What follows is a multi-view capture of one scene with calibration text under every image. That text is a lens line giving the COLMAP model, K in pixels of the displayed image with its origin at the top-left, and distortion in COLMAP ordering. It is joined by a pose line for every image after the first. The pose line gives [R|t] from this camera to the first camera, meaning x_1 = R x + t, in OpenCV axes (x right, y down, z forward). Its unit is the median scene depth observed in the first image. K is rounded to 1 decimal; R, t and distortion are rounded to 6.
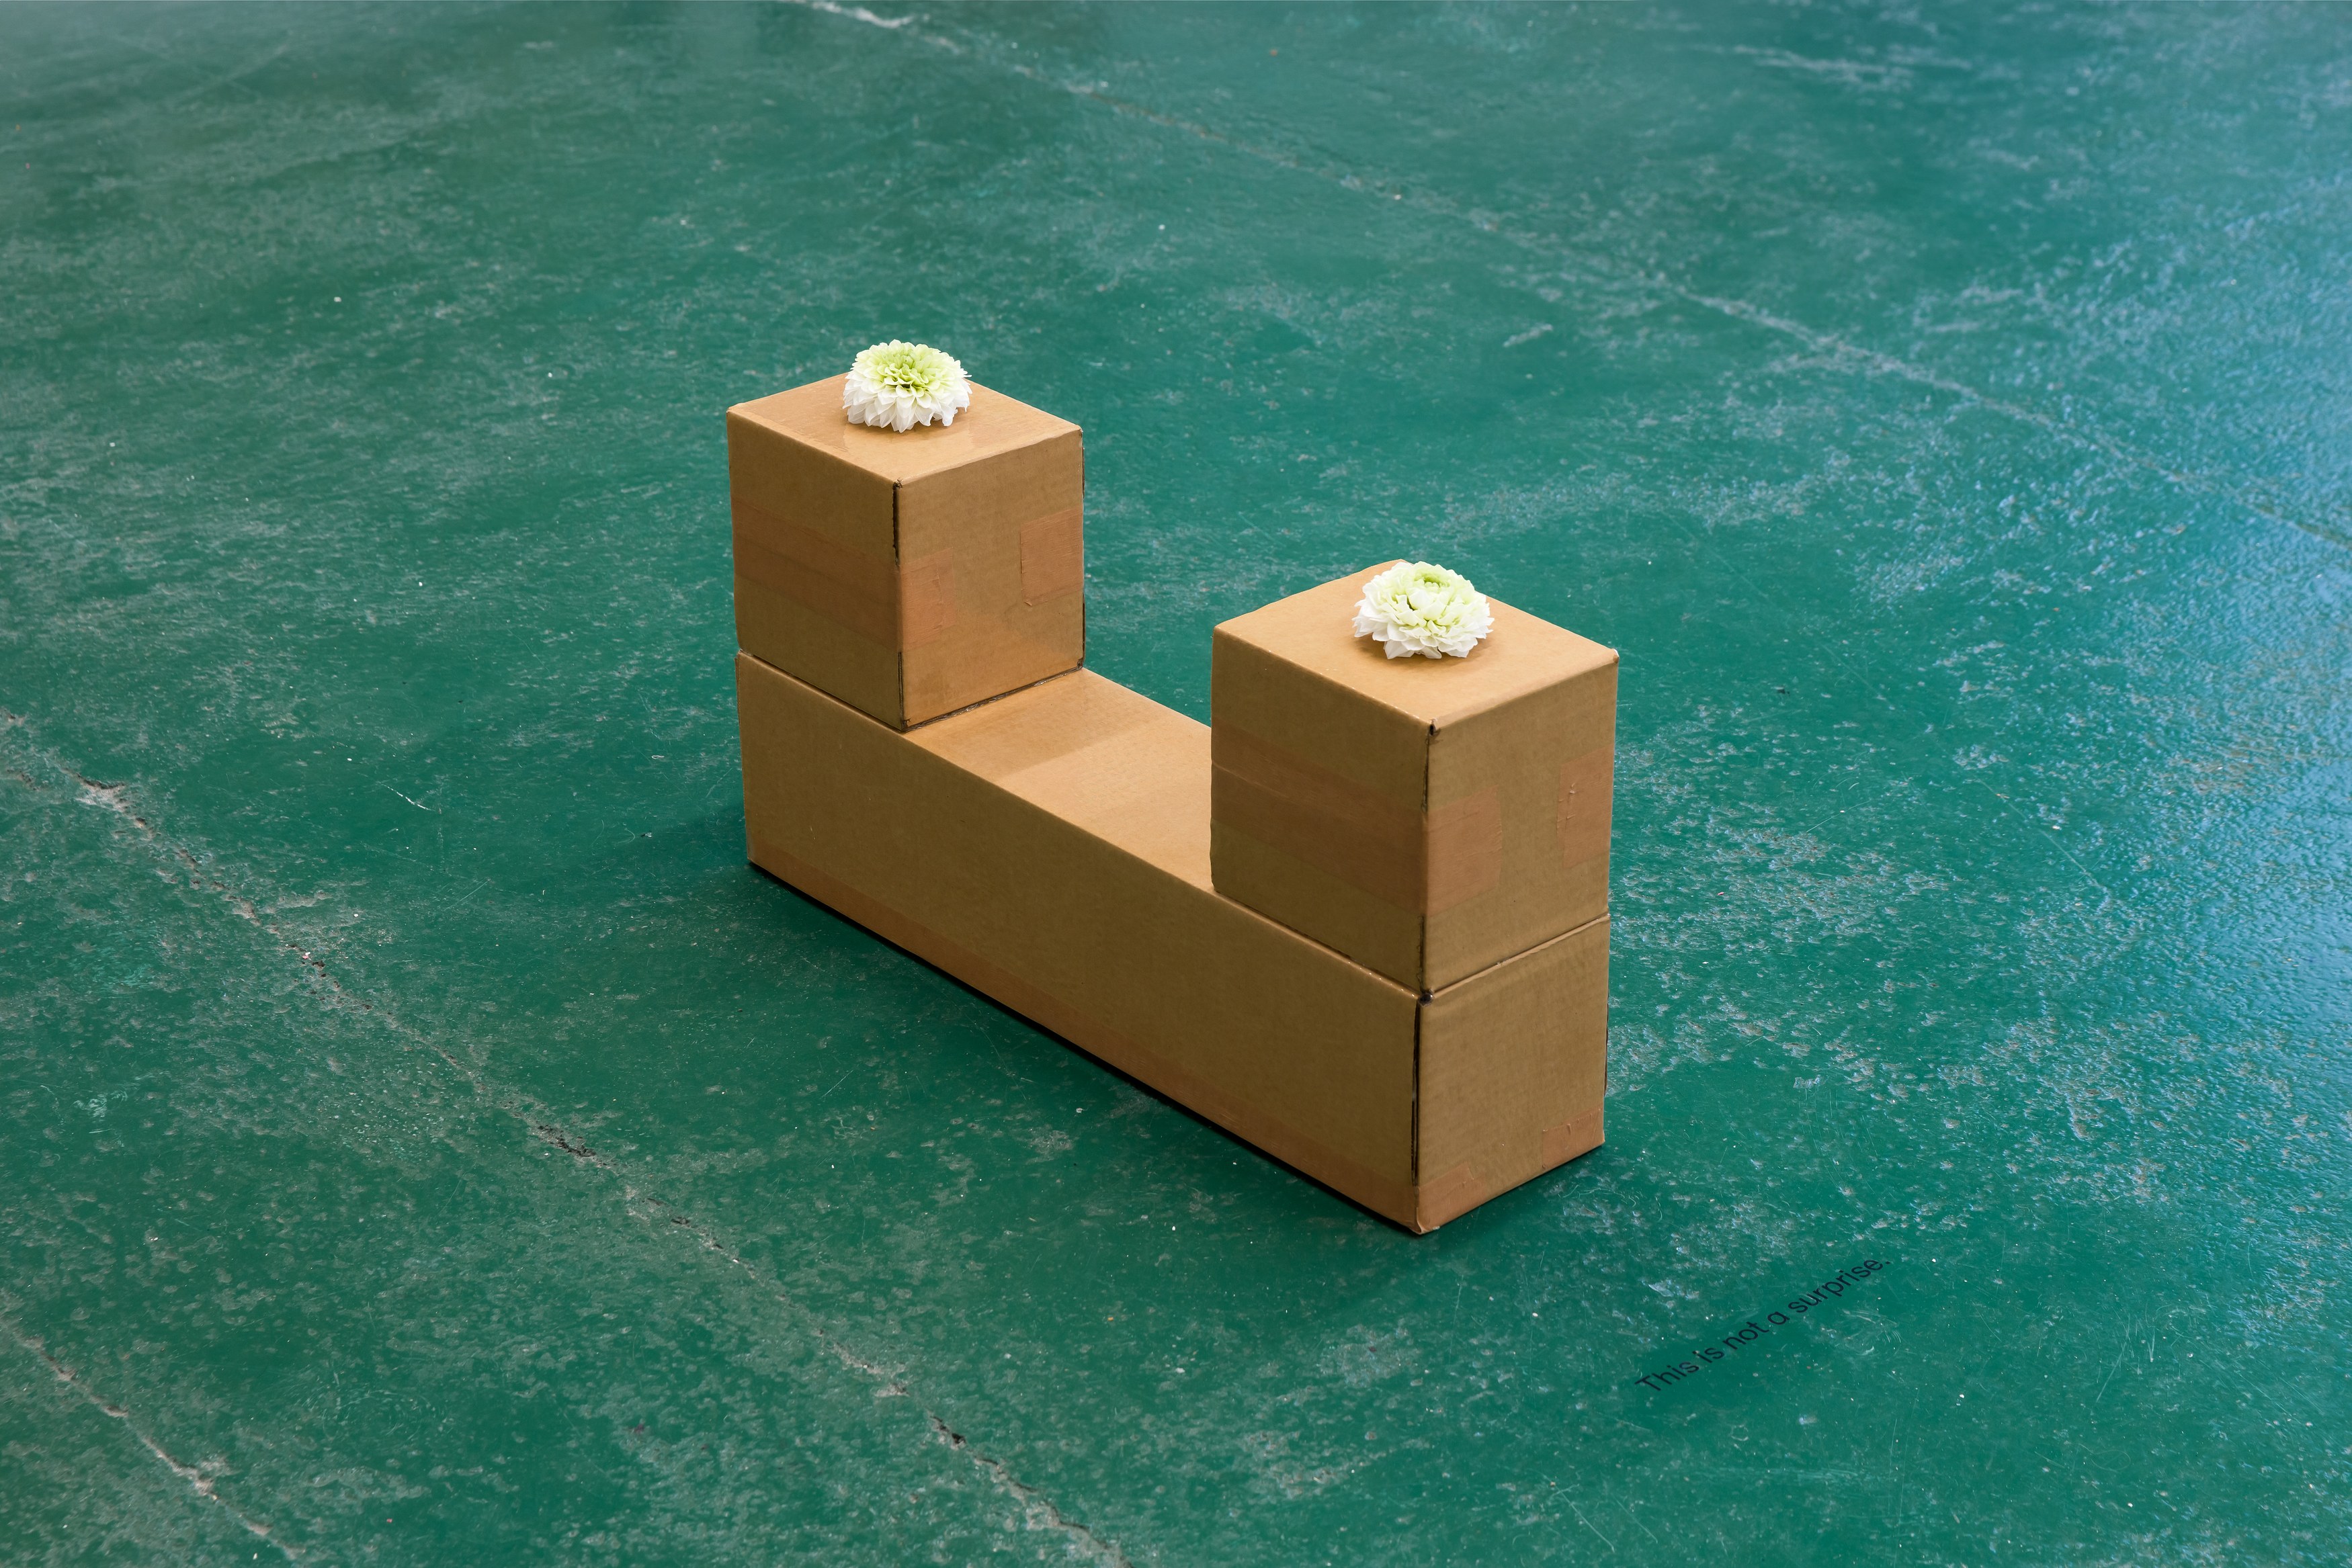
lens RADIAL K [[4749.5, 0, 1176.0], [0, 4749.5, 784.0], [0, 0, 1]] dist [0.002212, 0.025129]
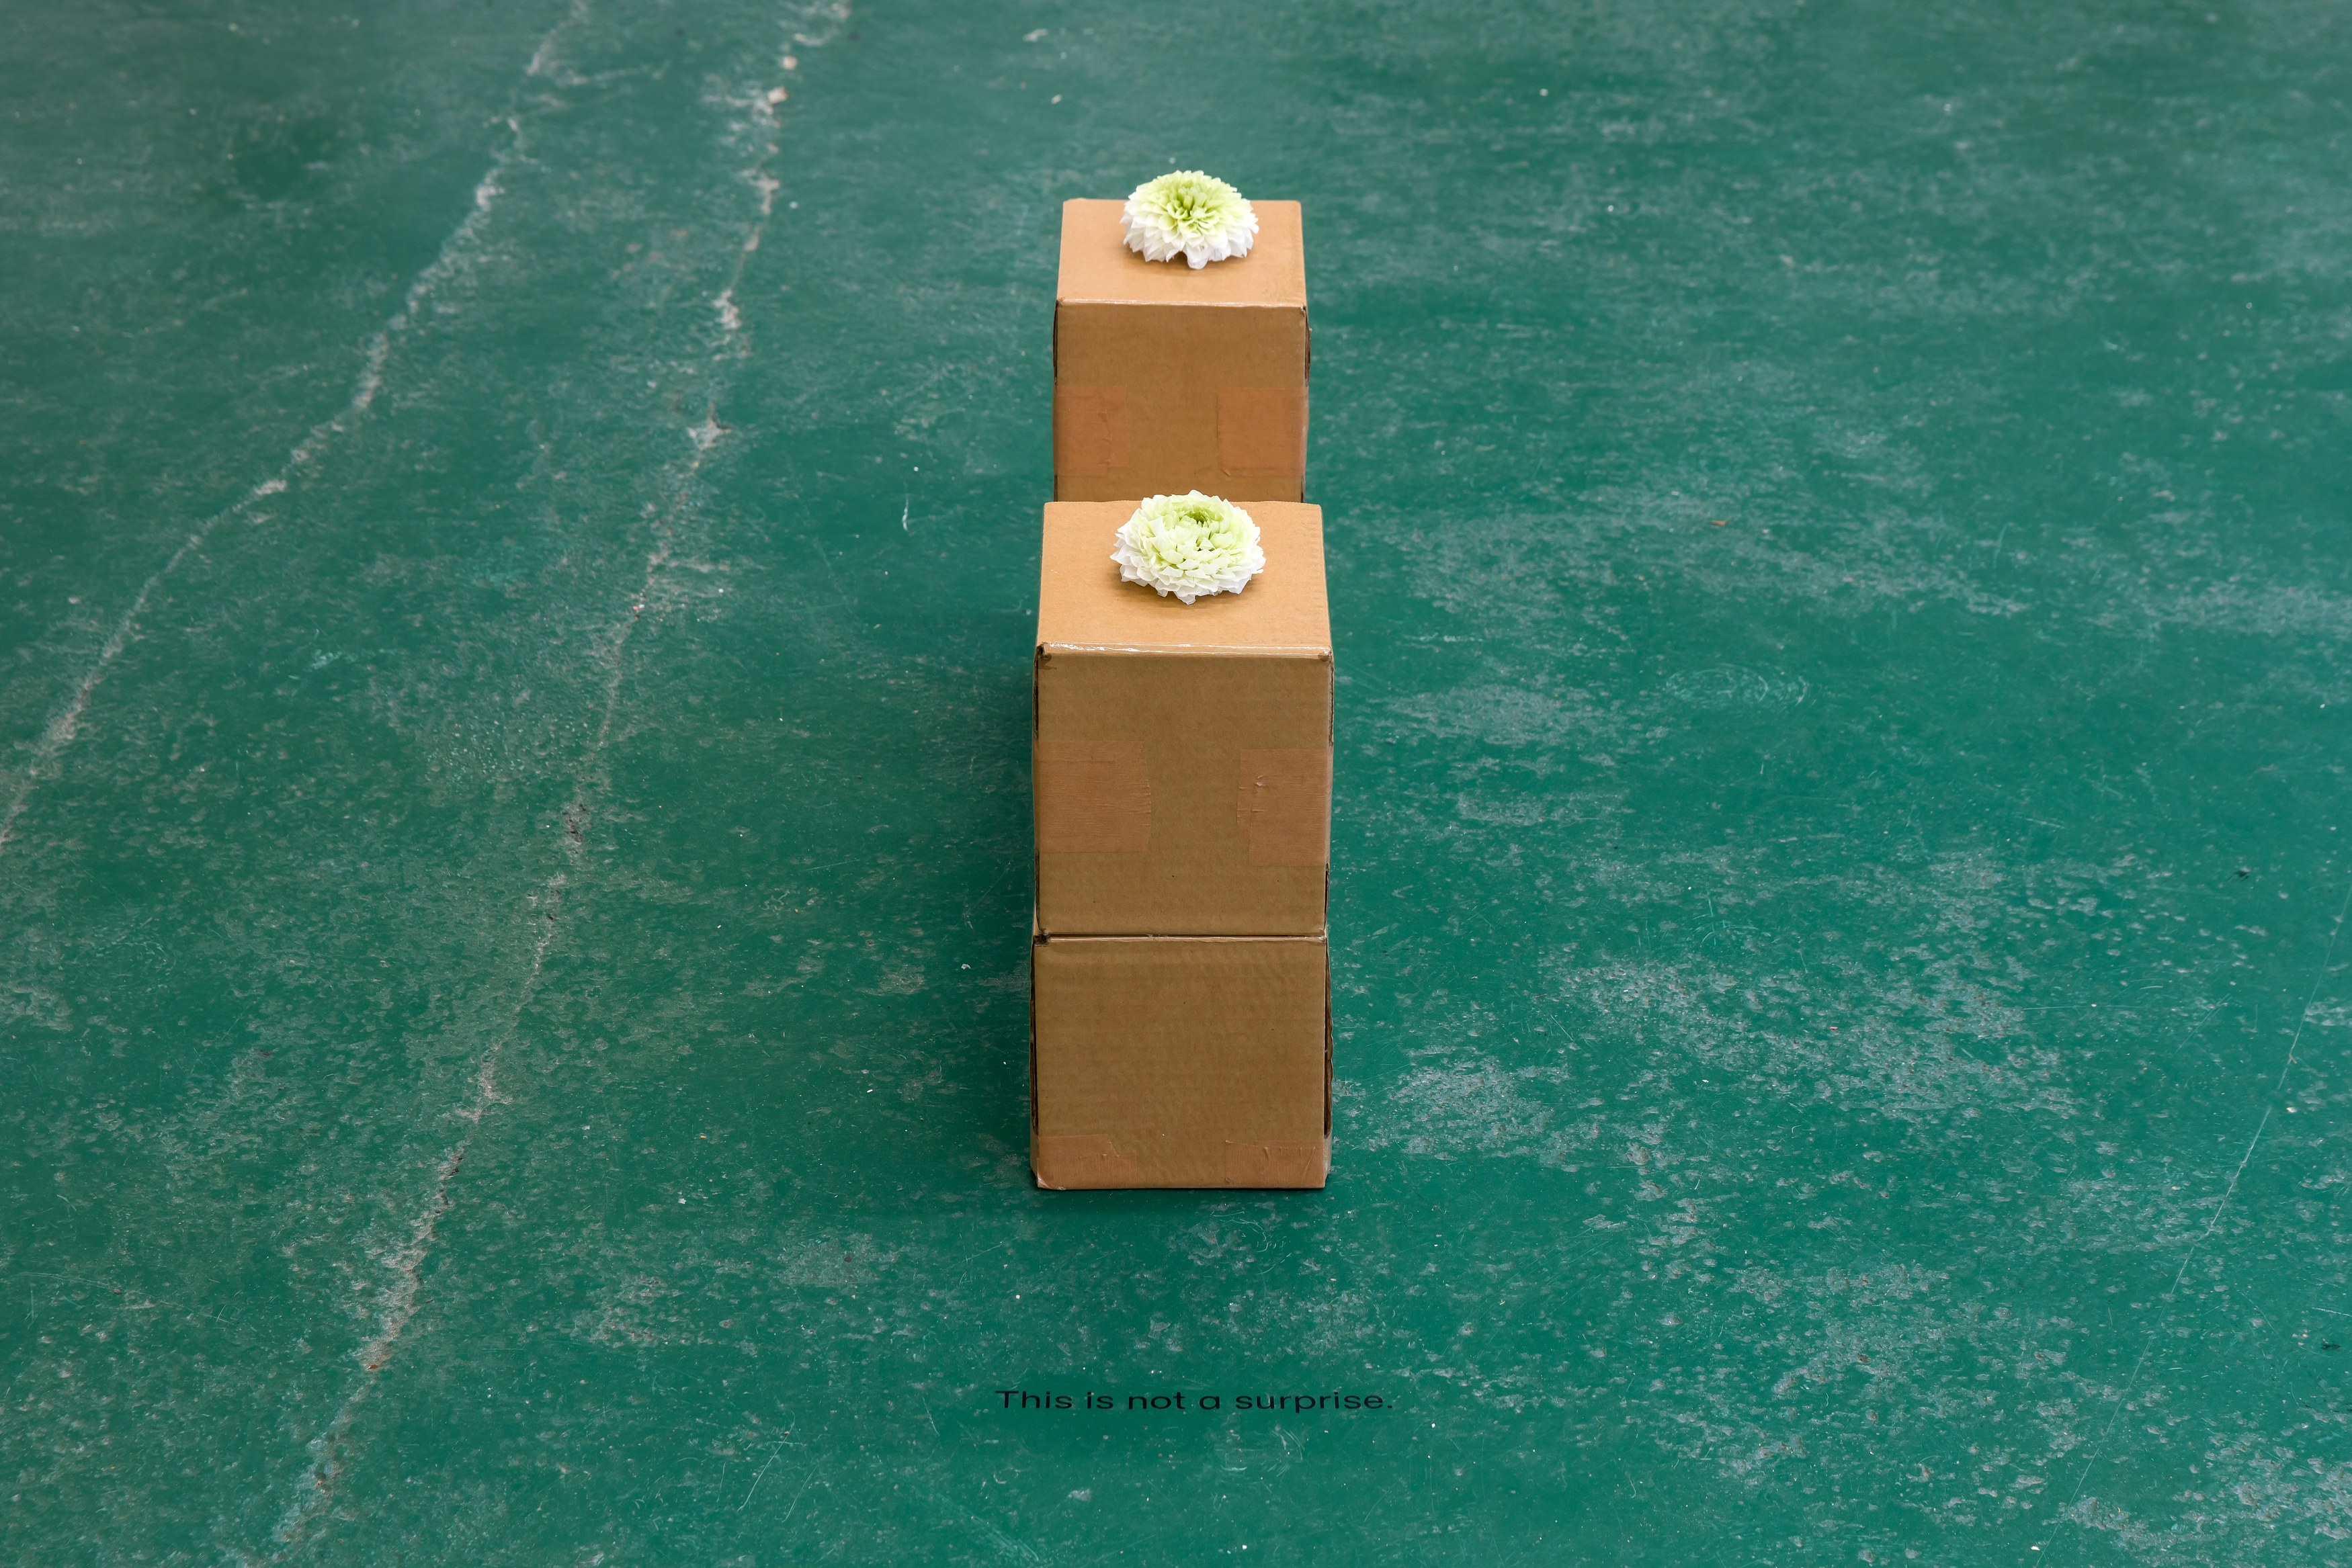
lens RADIAL K [[4894.8, 0, 1176.0], [0, 4894.8, 784.0], [0, 0, 1]] dist [0.025482, -0.273926]
pose [[0.730820, 0.312093, -0.607041, 0.609331], [-0.294182, 0.946526, 0.132463, -0.111953], [0.615921, 0.081774, 0.783552, 0.245532]]
